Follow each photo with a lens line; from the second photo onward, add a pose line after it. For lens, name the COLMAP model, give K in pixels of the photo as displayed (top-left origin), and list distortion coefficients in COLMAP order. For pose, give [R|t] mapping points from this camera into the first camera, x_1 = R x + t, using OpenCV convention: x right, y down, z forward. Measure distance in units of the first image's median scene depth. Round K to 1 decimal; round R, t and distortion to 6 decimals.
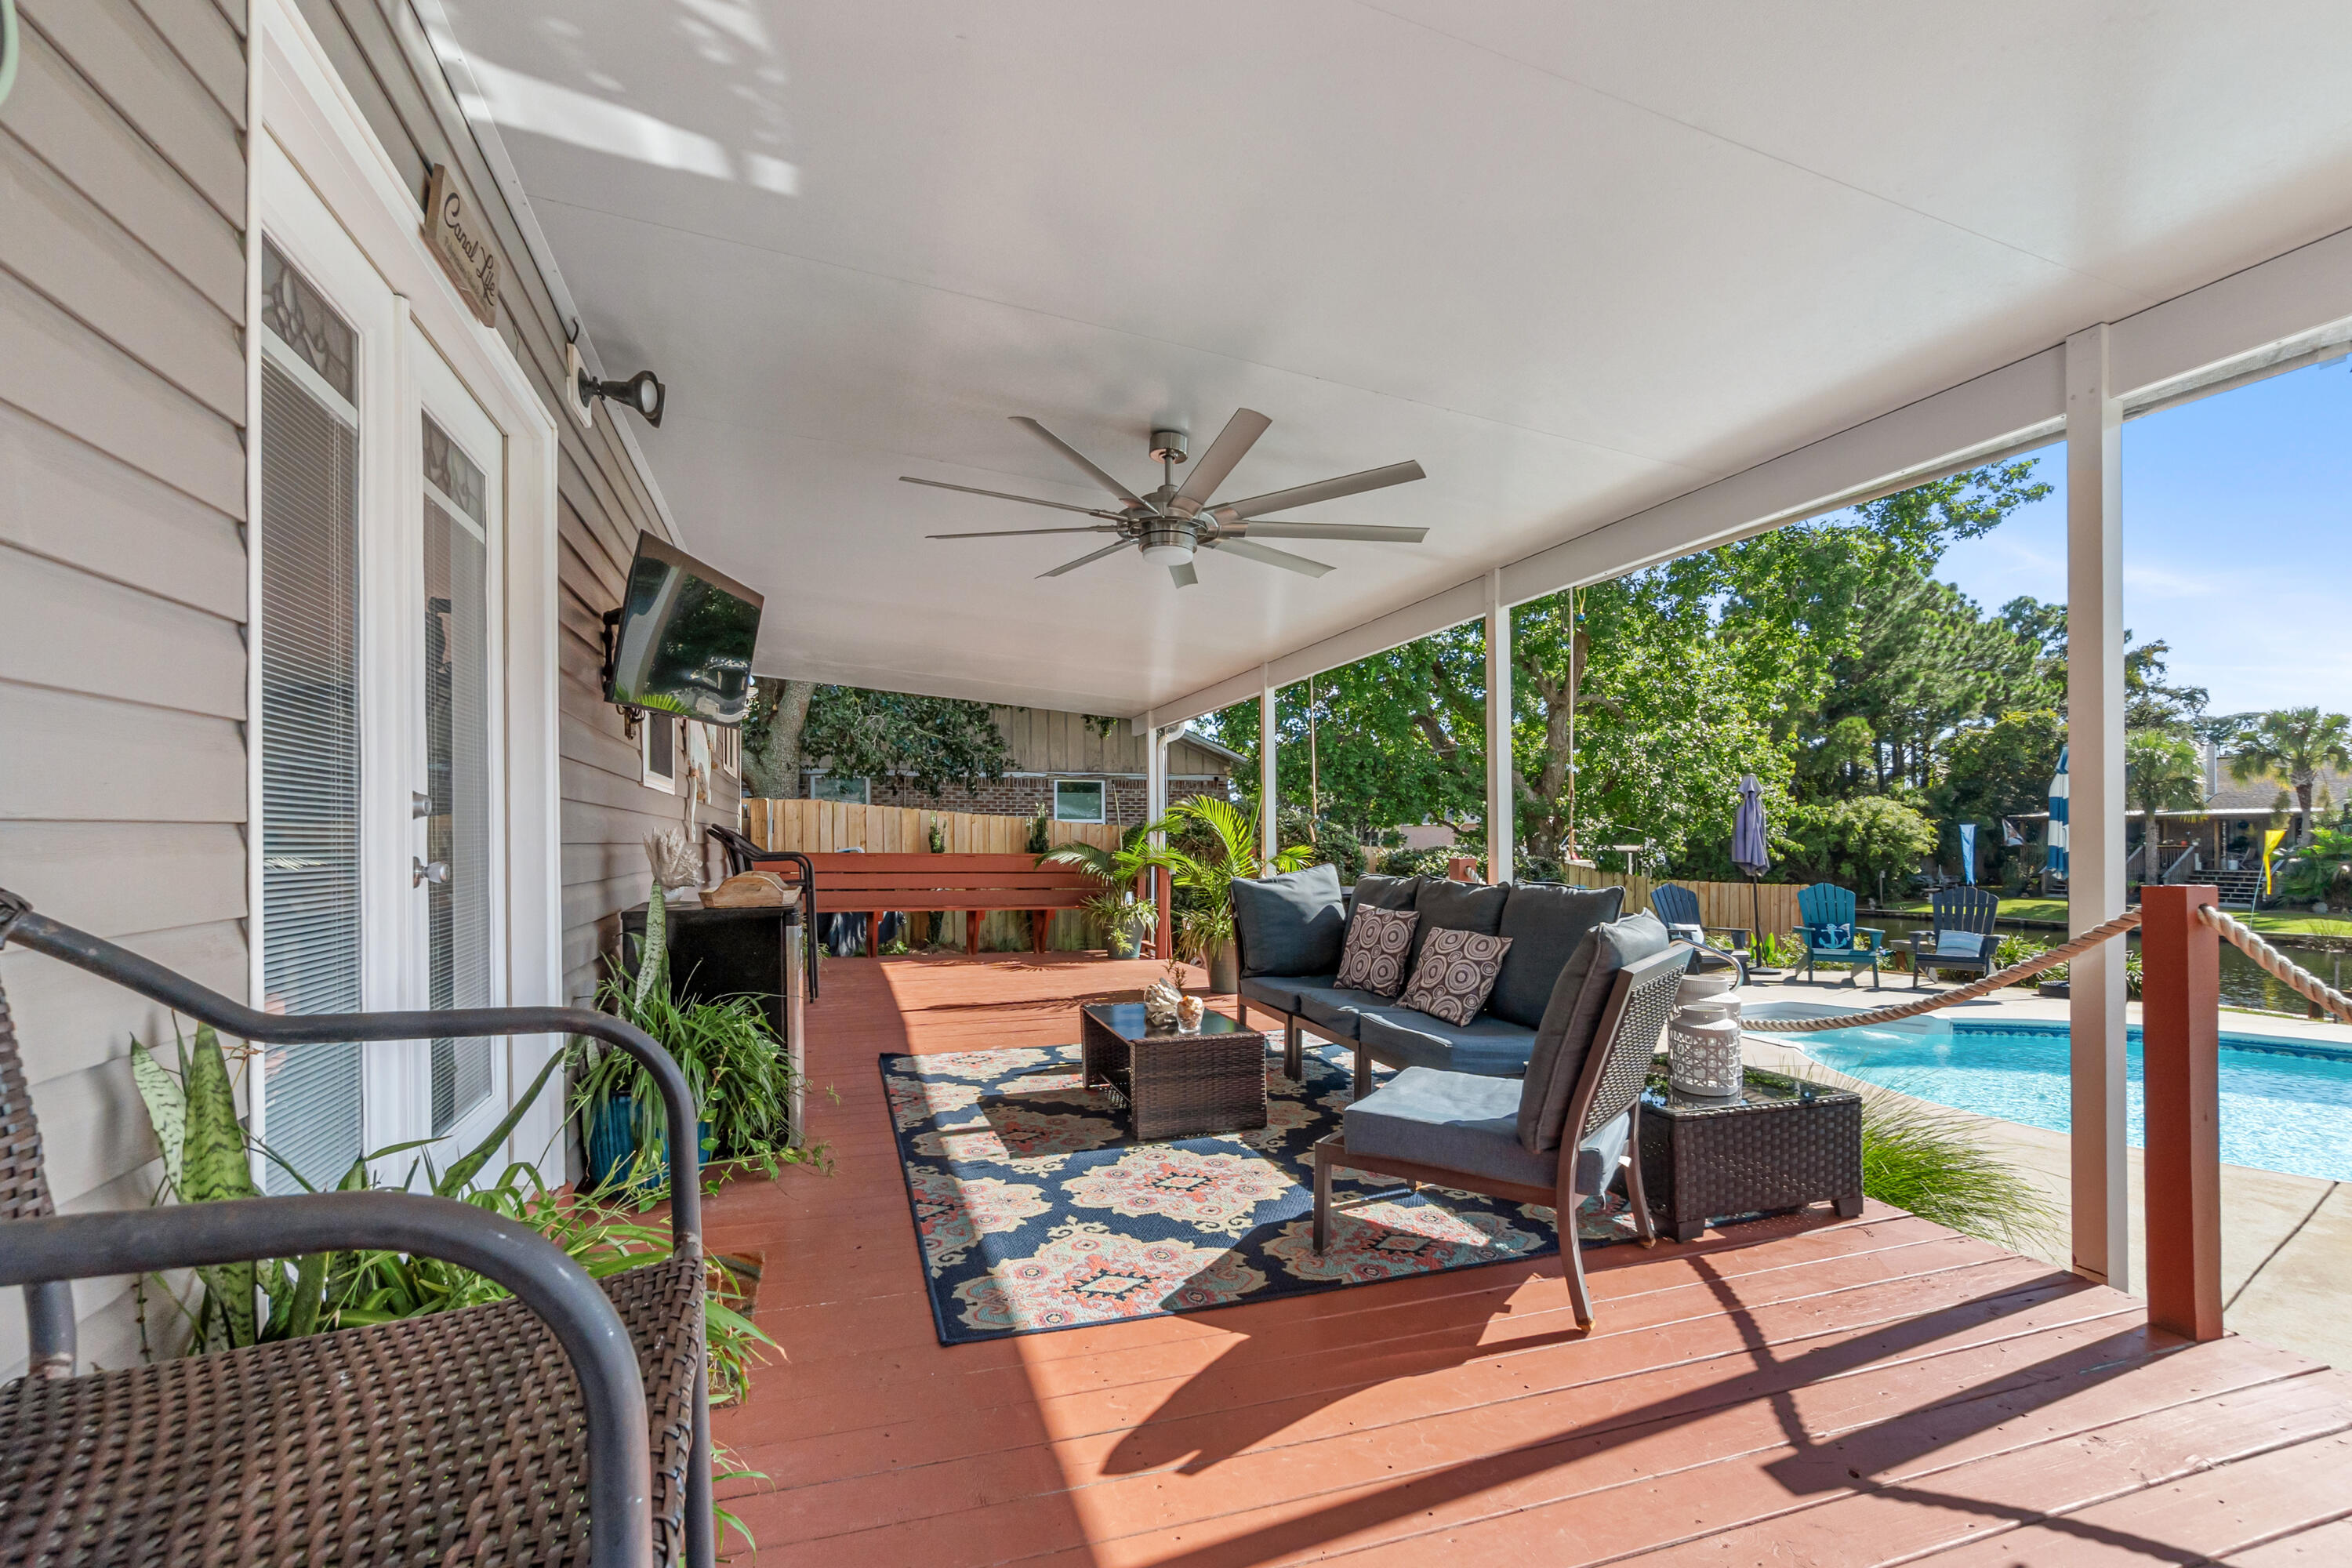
lens RADIAL K [[1018.5, 0, 1174.8], [0, 1018.5, 774.0], [0, 0, 1]] dist [0.001741, 0.000153]
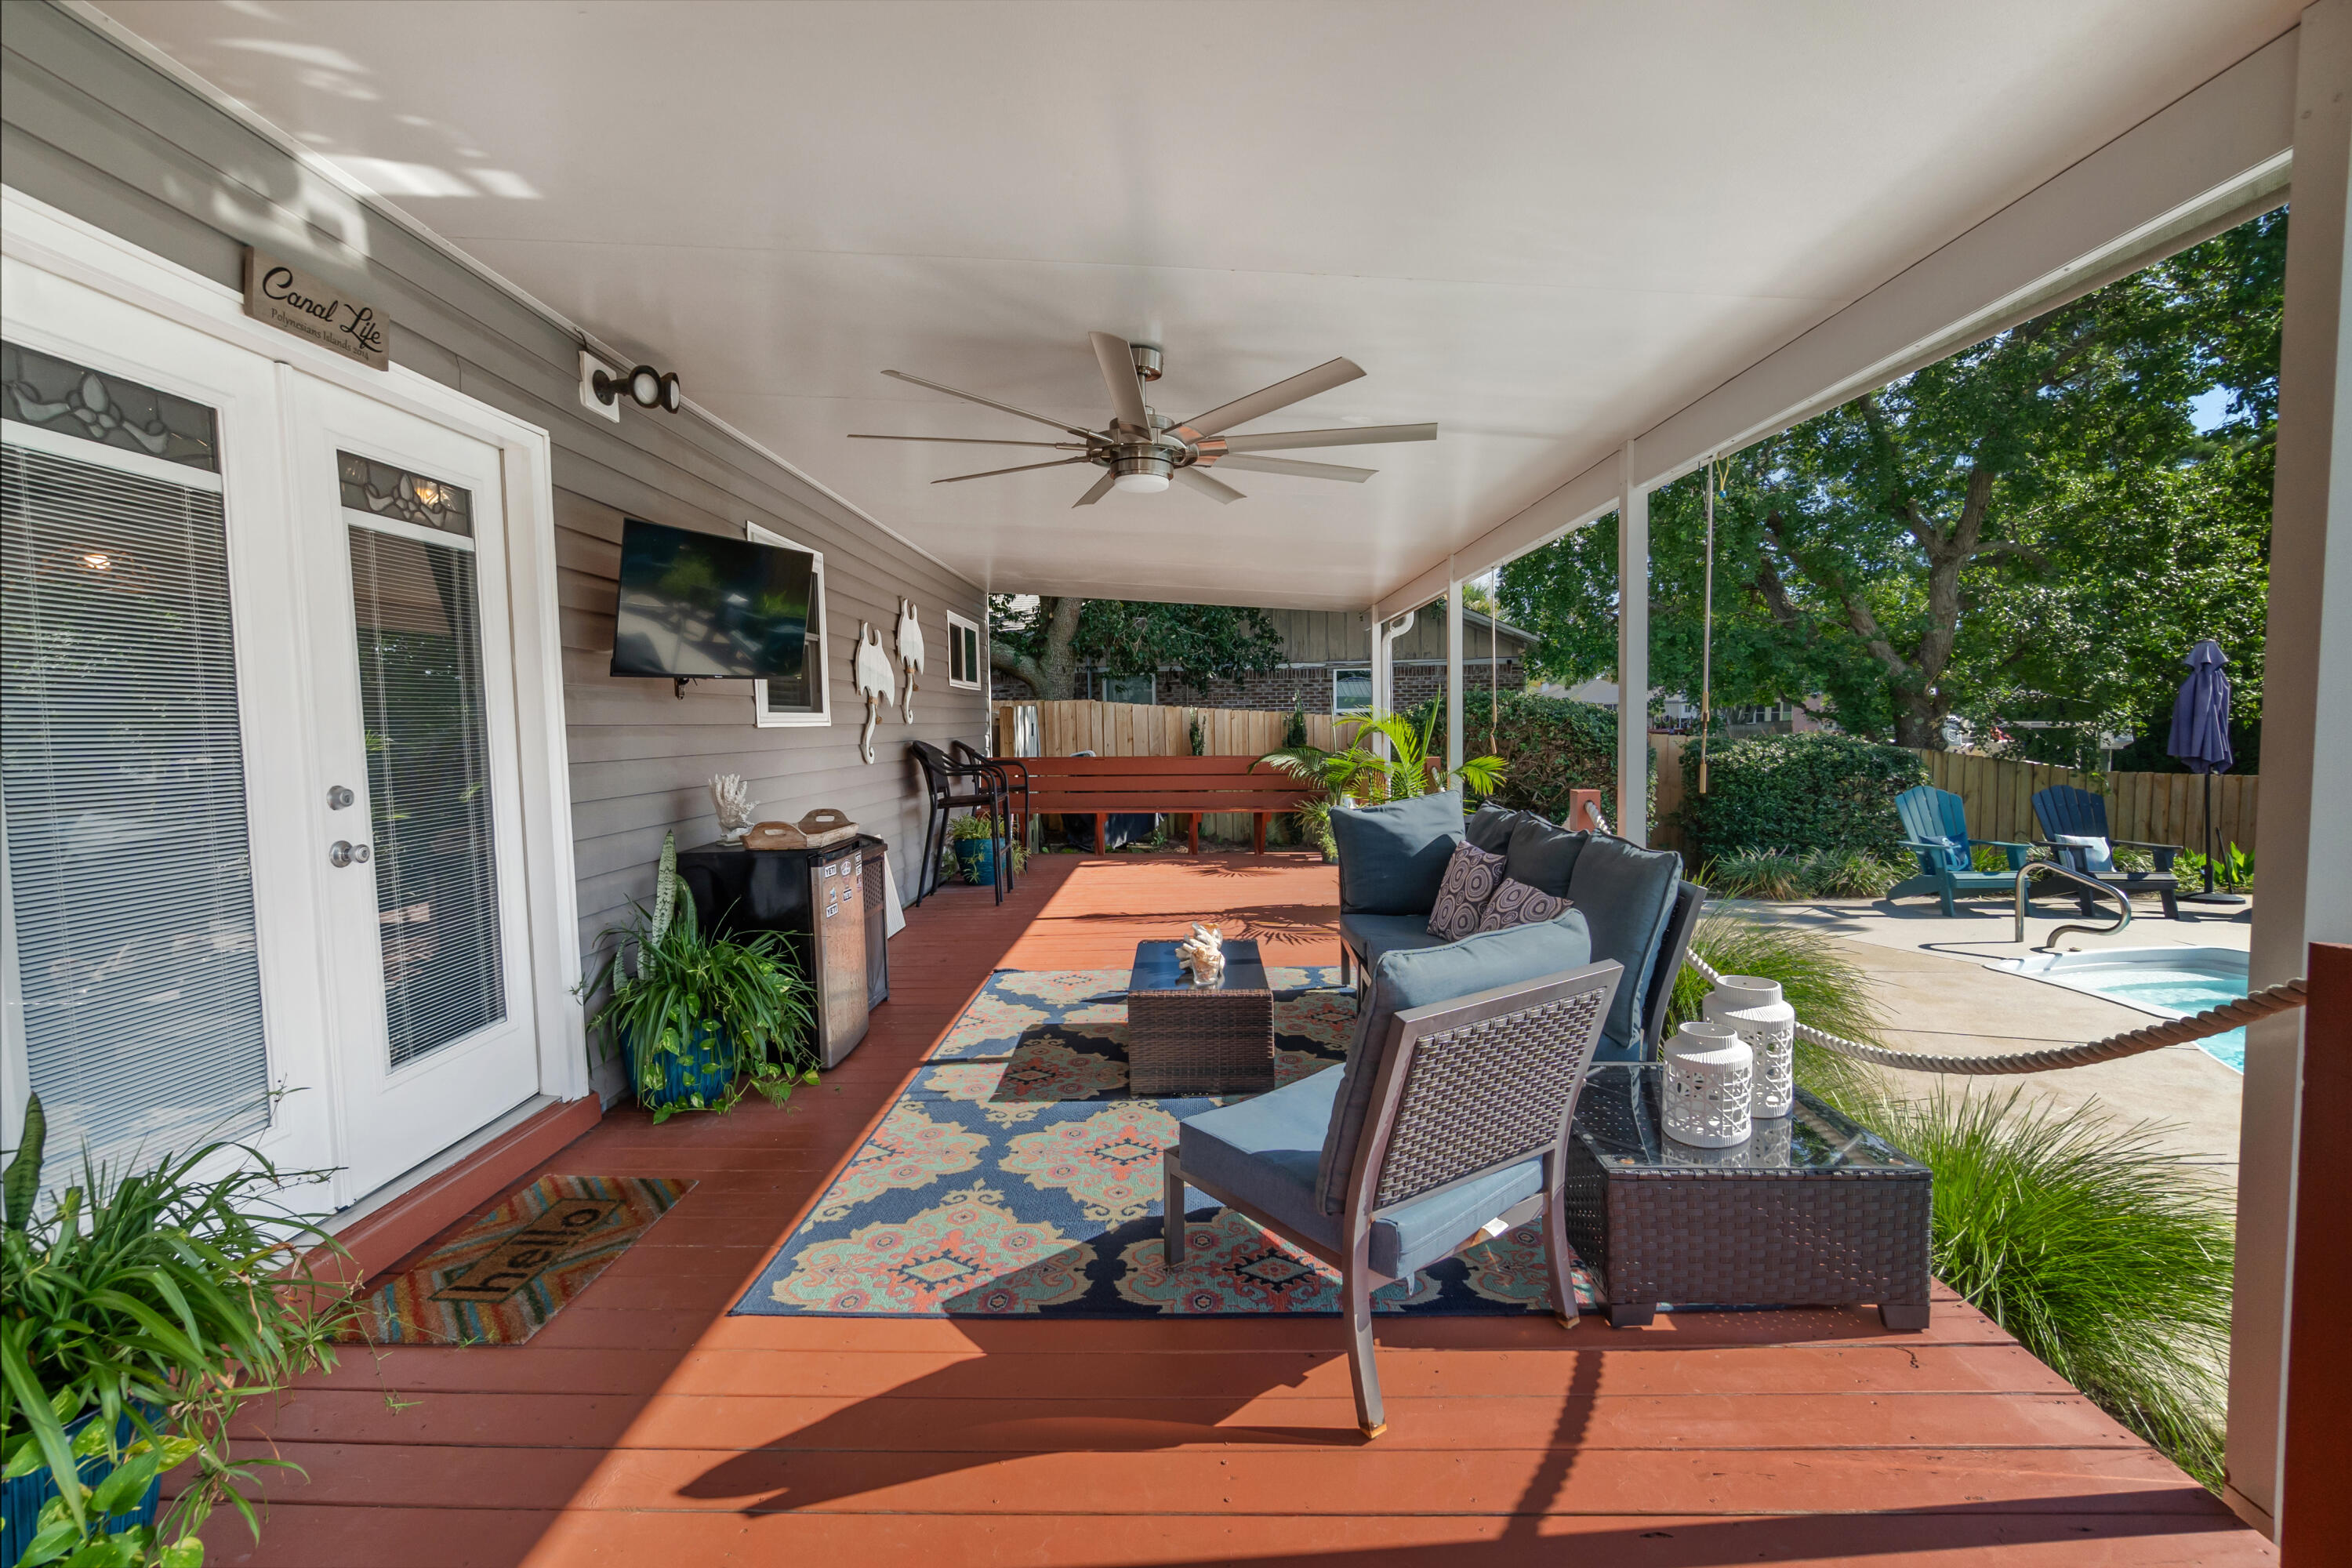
lens RADIAL K [[996.9, 0, 1176.0], [0, 996.9, 739.5], [0, 0, 1]] dist [0.001489, 0.000018]
pose [[0.941536, -0.009116, -0.336790, 0.160080], [0.038563, 0.995980, 0.080847, -0.027071], [0.334699, -0.089108, 0.938102, 0.070312]]
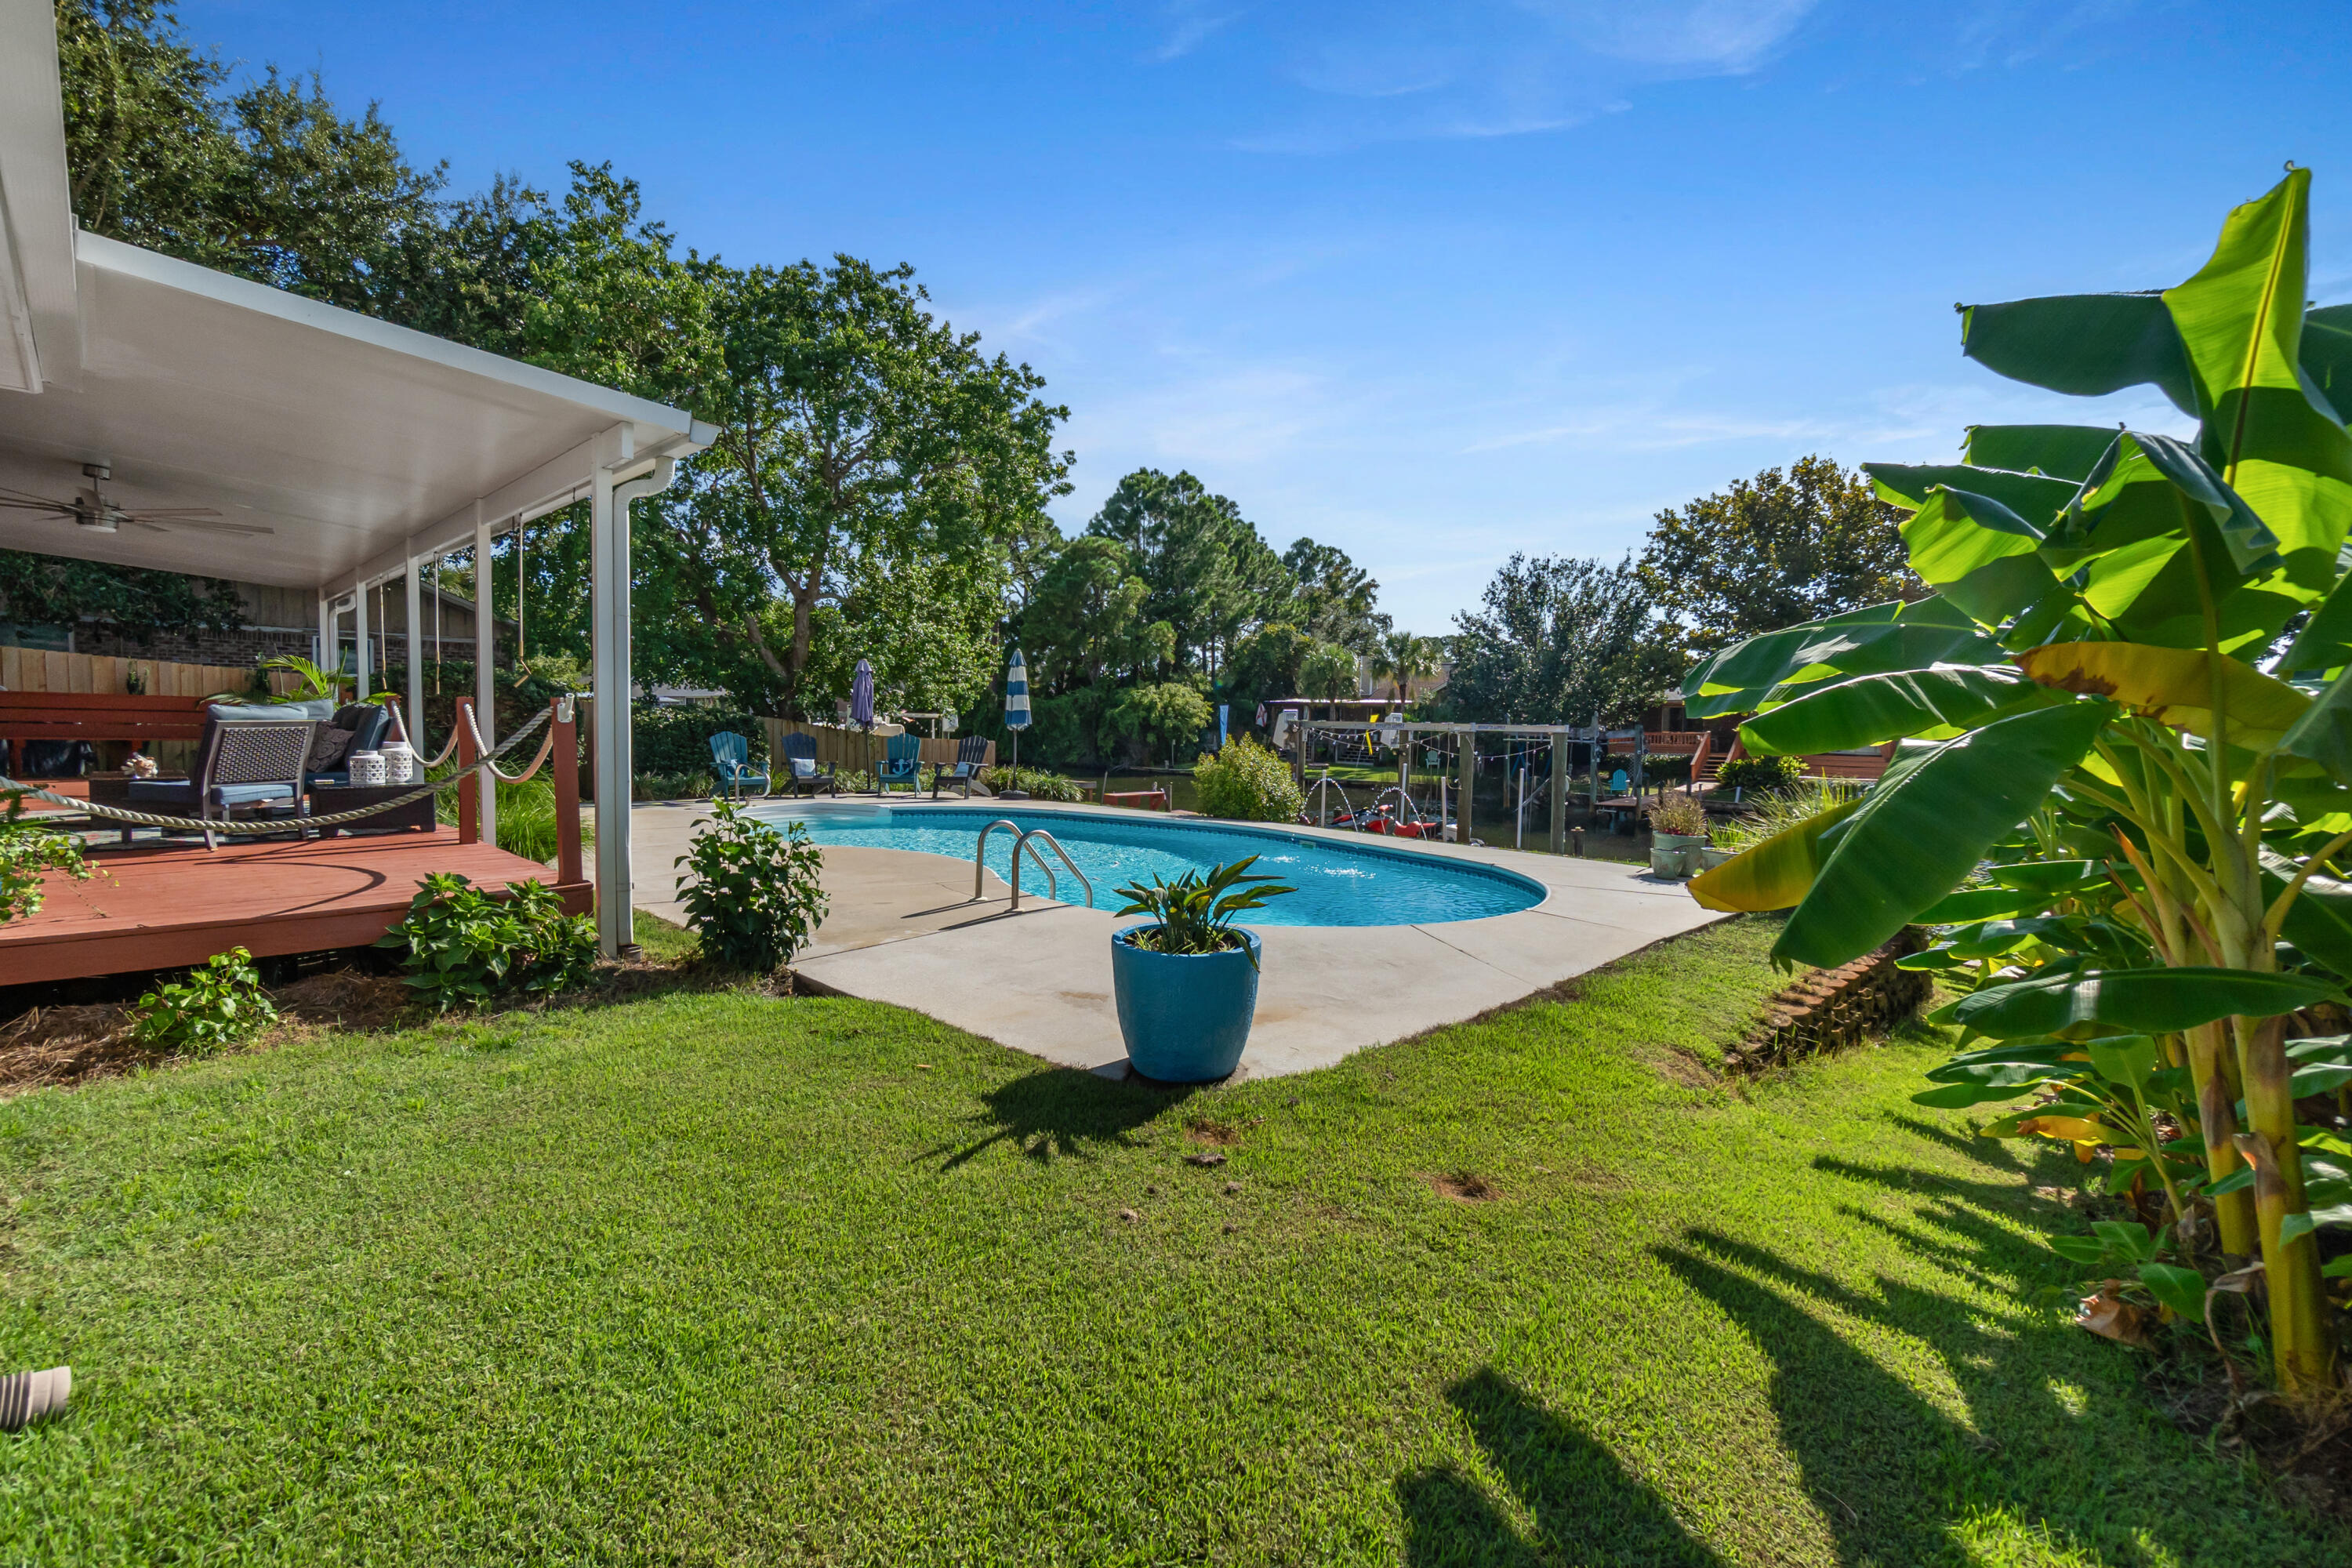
lens RADIAL K [[1018.5, 0, 1174.8], [0, 1018.5, 774.0], [0, 0, 1]] dist [0.001741, 0.000153]
pose [[0.890911, -0.005718, 0.454142, 0.492925], [-0.049633, 0.992706, 0.109867, -0.032657], [-0.451458, -0.120422, 0.884129, -0.931177]]
